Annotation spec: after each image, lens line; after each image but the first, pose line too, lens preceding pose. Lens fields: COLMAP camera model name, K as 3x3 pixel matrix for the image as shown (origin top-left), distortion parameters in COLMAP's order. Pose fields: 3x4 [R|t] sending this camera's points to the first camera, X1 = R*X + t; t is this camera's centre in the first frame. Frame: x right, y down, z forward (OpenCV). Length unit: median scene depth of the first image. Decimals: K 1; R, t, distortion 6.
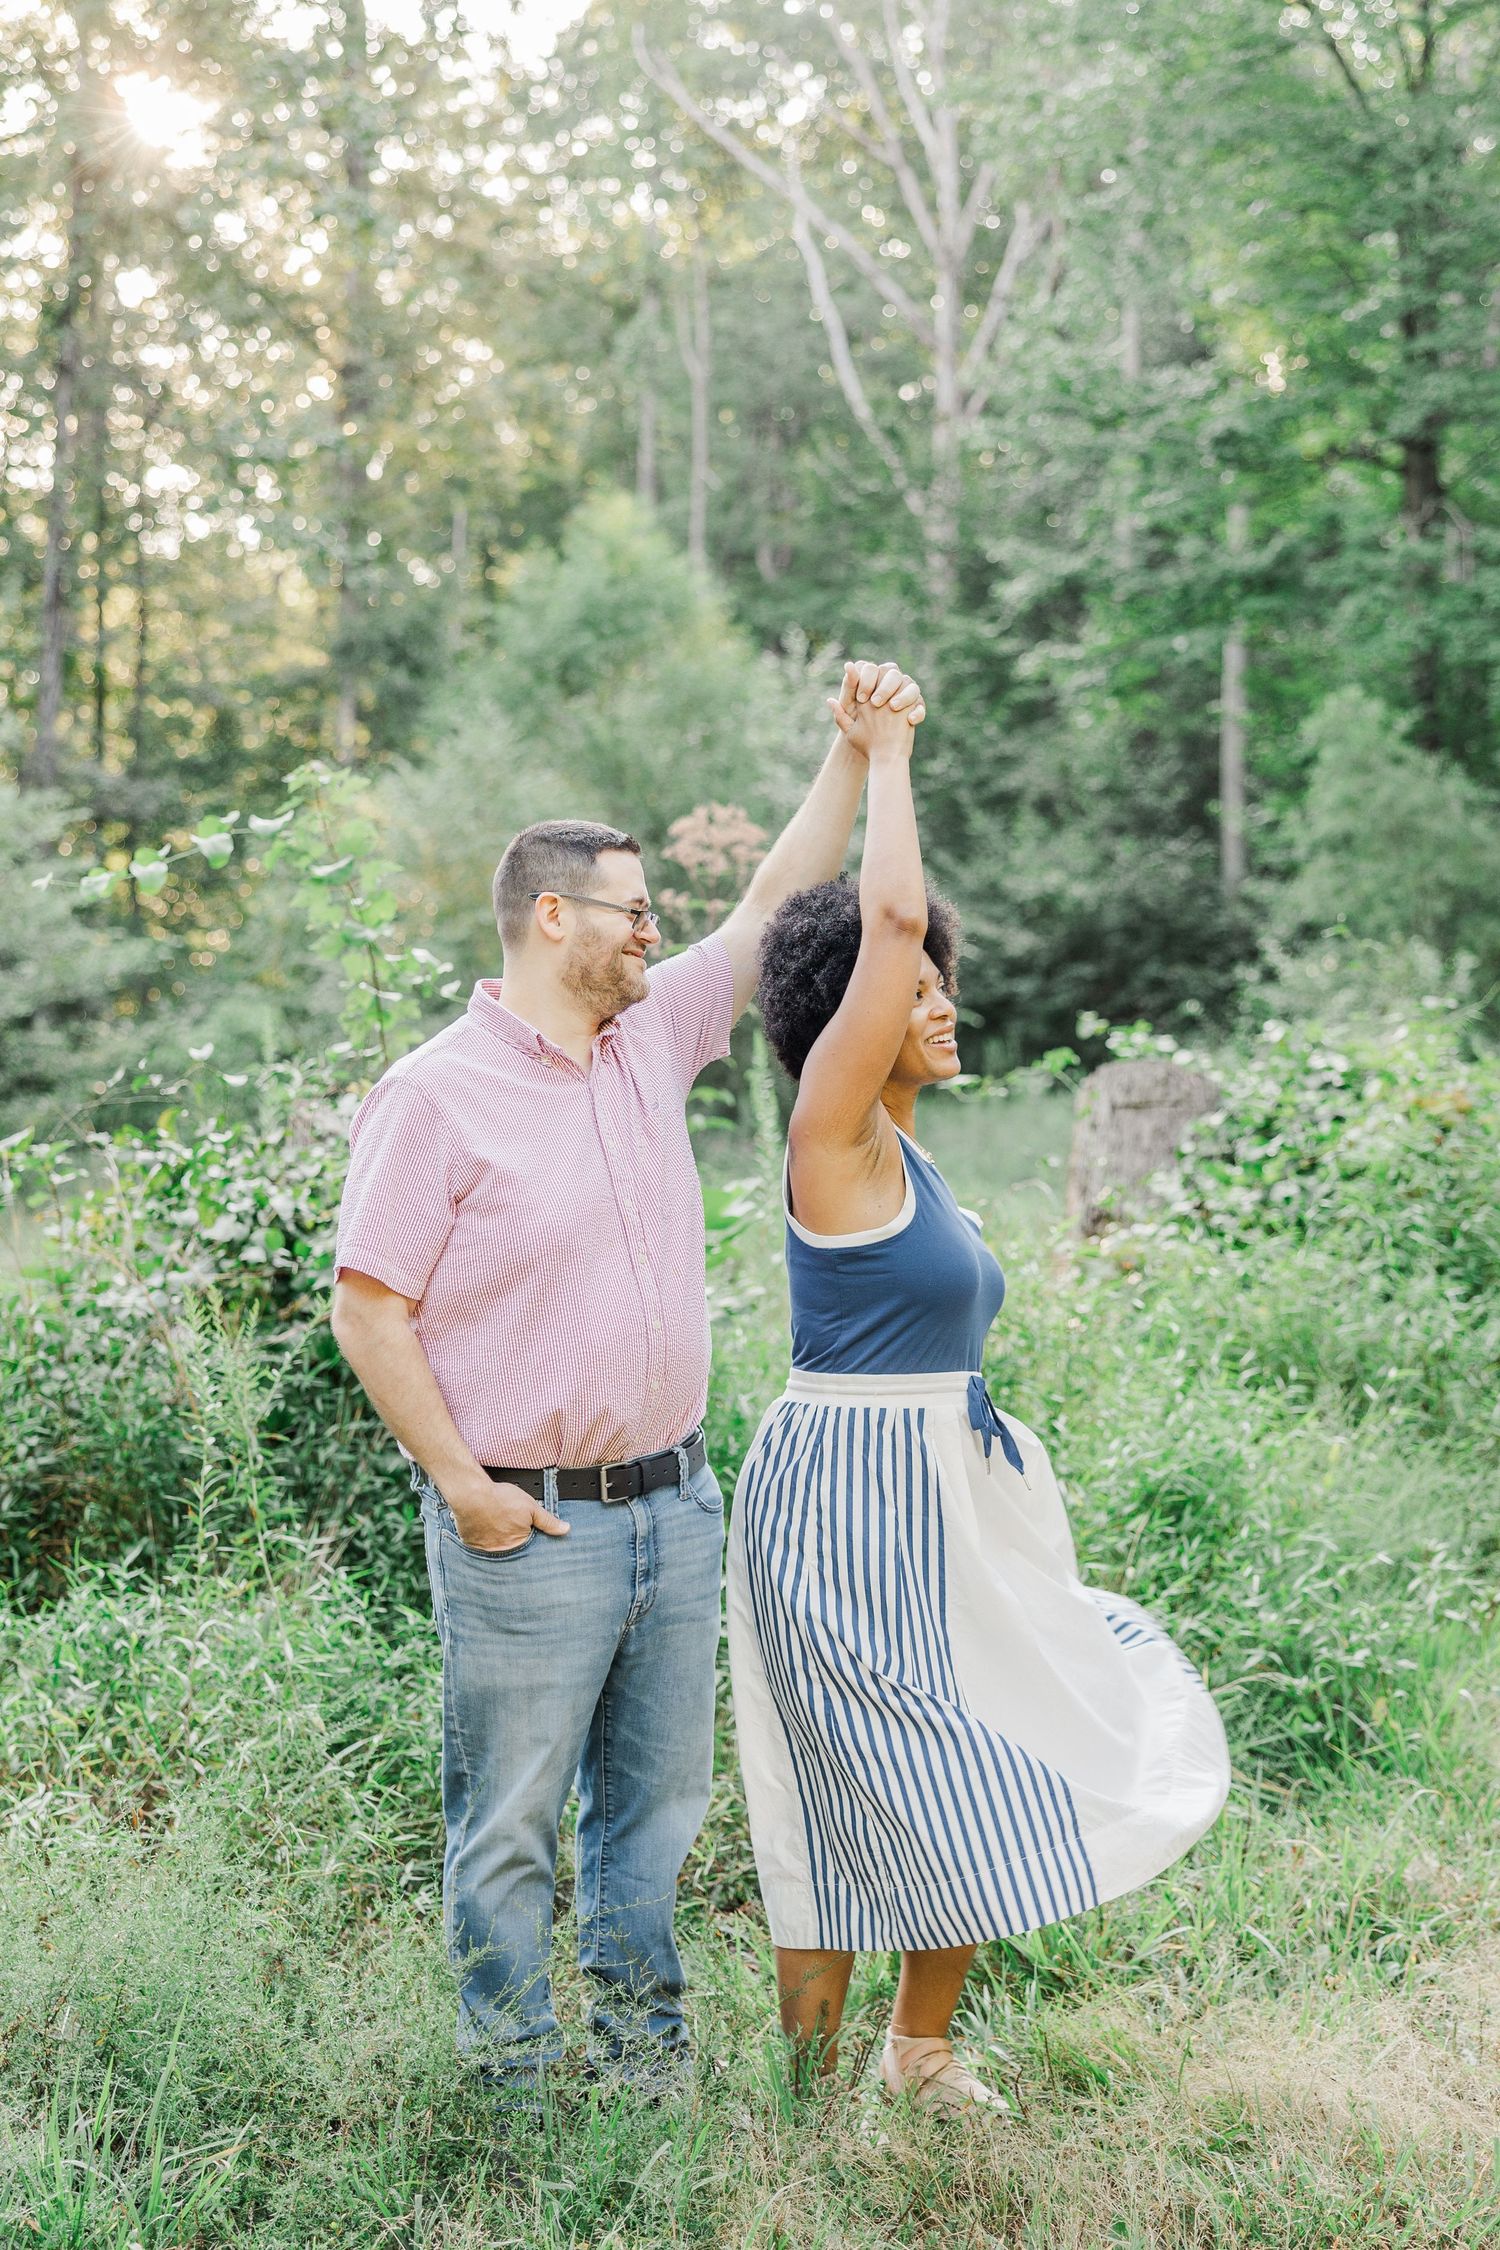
lens RADIAL K [[3324.7, 0, 751.2], [0, 3324.7, 1156.1], [0, 0, 1]] dist [0.007391, 0.001526]
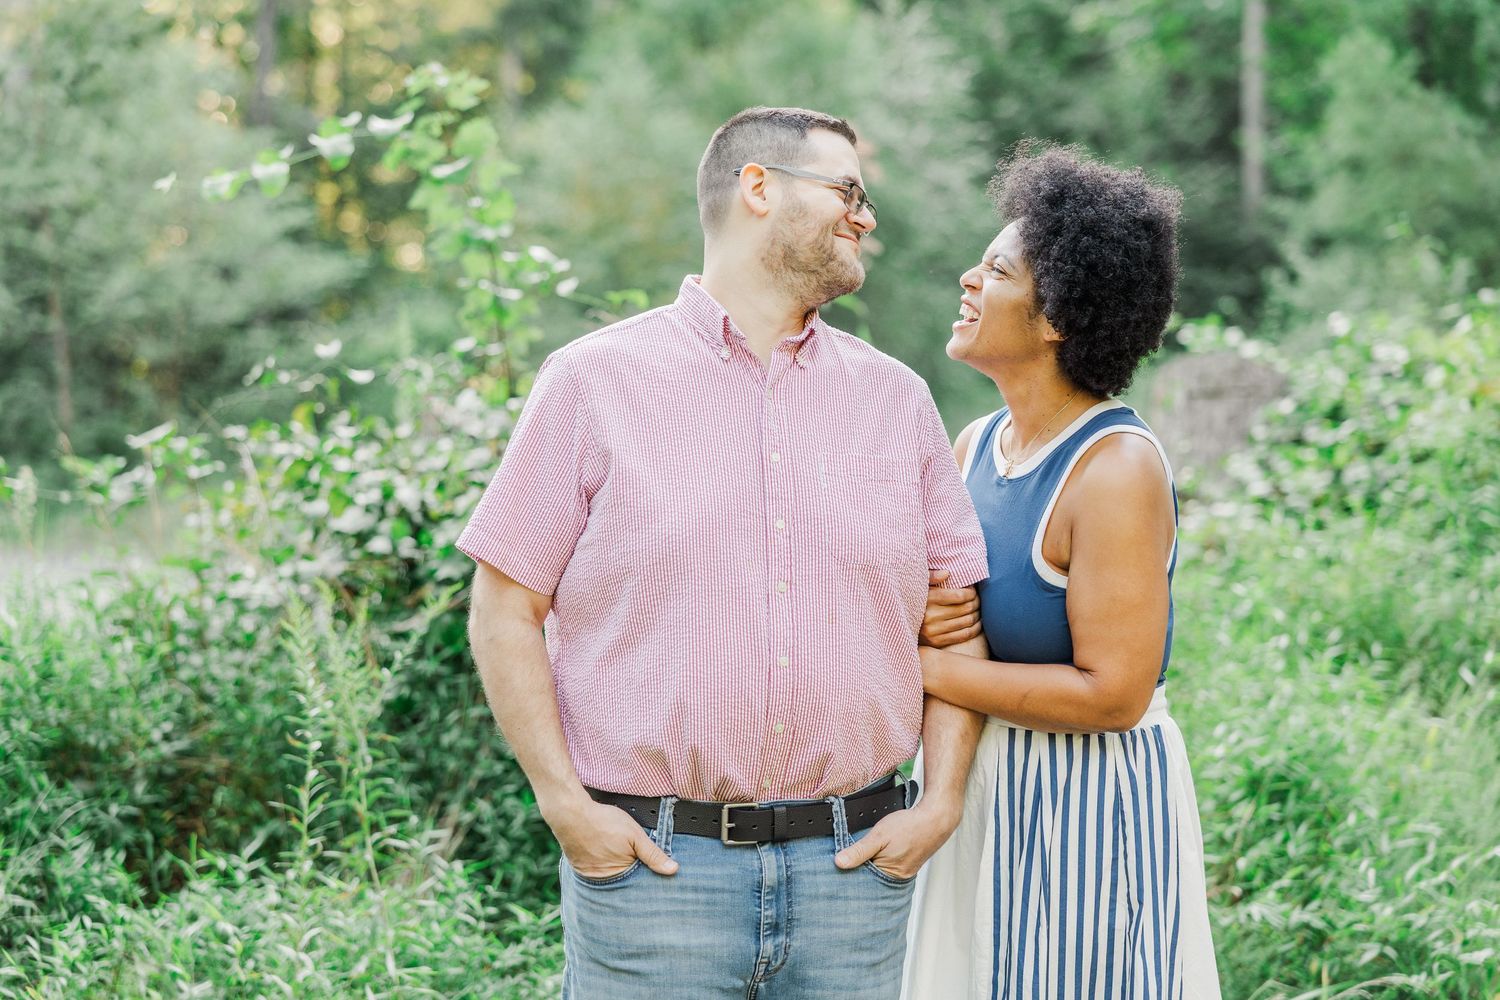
lens RADIAL K [[2674.9, 0, 750.0], [0, 2674.9, 500.0], [0, 0, 1]] dist [0.011249, -0.067458]
pose [[0.999302, -0.003886, -0.037152, -0.003235], [0.004851, 0.999652, 0.025918, -0.005379], [0.037038, -0.026080, 0.998973, 0.170496]]
